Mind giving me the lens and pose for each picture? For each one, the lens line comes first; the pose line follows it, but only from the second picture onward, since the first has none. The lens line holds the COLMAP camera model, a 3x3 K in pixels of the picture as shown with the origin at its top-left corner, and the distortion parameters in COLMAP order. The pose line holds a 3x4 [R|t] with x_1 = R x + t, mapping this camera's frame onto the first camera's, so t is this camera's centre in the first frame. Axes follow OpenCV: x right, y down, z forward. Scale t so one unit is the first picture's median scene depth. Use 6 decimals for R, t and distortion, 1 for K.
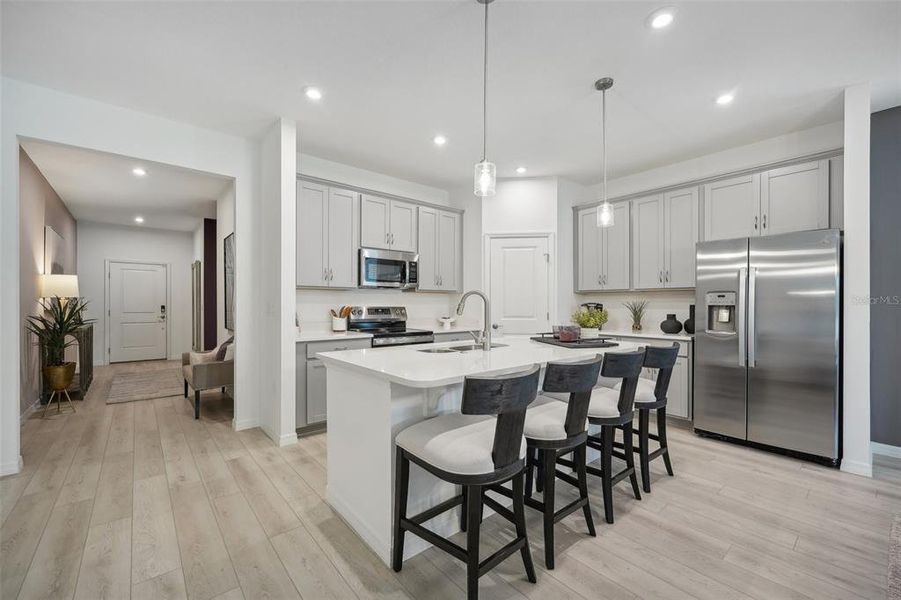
lens RADIAL K [[370.7, 0, 451.0], [0, 370.7, 303.6], [0, 0, 1]] dist [-0.001281, 0.000392]
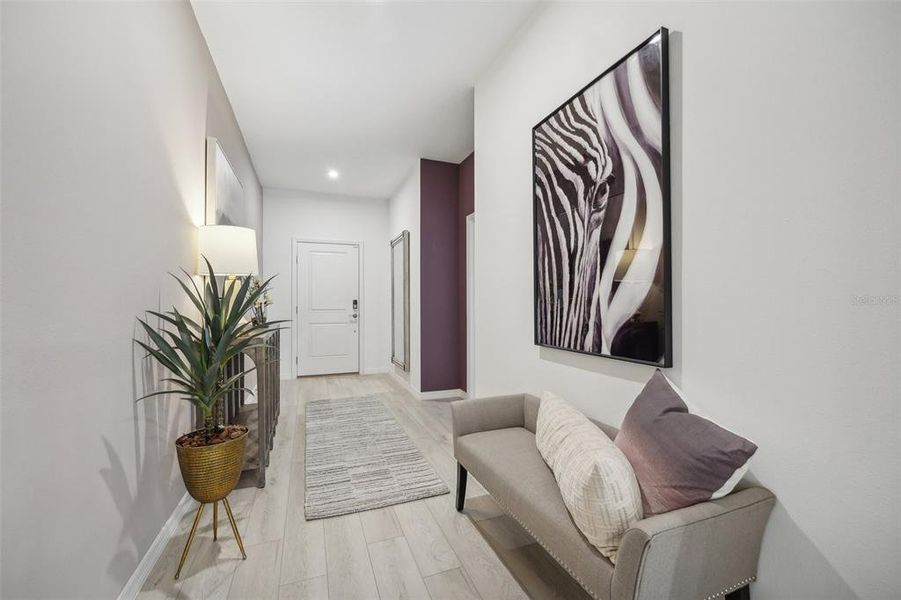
lens RADIAL K [[370.7, 0, 451.0], [0, 370.7, 300.9], [0, 0, 1]] dist [-0.001281, 0.000392]
pose [[0.945044, -0.002822, -0.326932, -0.409728], [0.001124, 0.999985, -0.005383, 0.013388], [0.326942, 0.004720, 0.945033, 0.421014]]
